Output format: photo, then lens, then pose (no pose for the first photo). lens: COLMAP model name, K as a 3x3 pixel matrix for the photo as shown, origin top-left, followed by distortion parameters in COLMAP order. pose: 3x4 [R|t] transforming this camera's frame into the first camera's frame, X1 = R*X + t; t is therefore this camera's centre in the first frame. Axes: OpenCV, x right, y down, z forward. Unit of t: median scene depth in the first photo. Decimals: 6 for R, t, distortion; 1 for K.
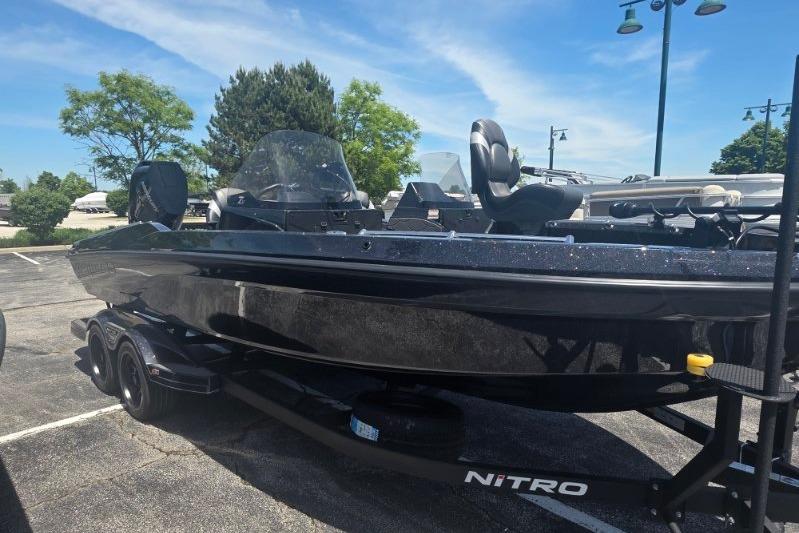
lens RADIAL K [[463.1, 0, 400.6], [0, 463.1, 257.4], [0, 0, 1]] dist [-0.003756, -0.000677]
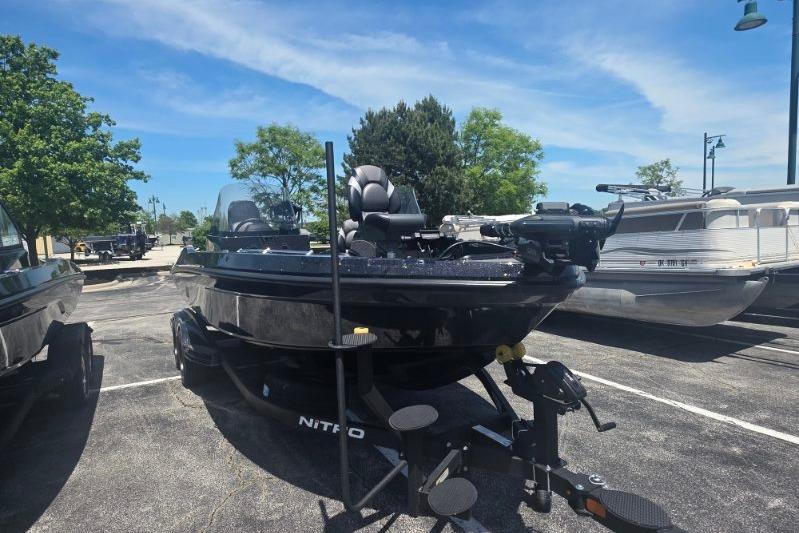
lens RADIAL K [[460.4, 0, 400.1], [0, 460.4, 259.0], [0, 0, 1]] dist [0.007174, -0.002181]
pose [[0.950725, -0.009349, -0.309895, 0.074317], [-0.004678, 0.998999, -0.044490, 0.002249], [0.310000, 0.043747, 0.949729, -0.025589]]
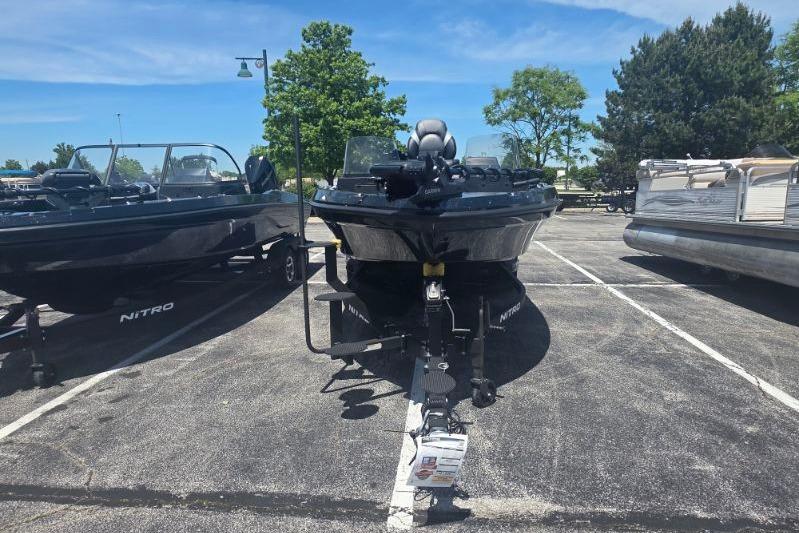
lens RADIAL K [[460.4, 0, 400.1], [0, 460.4, 259.0], [0, 0, 1]] dist [0.007174, -0.002181]
pose [[0.622502, 0.121785, -0.773084, 0.153853], [-0.074877, 0.992555, 0.096066, 0.003116], [0.779028, -0.001915, 0.626986, -0.010820]]
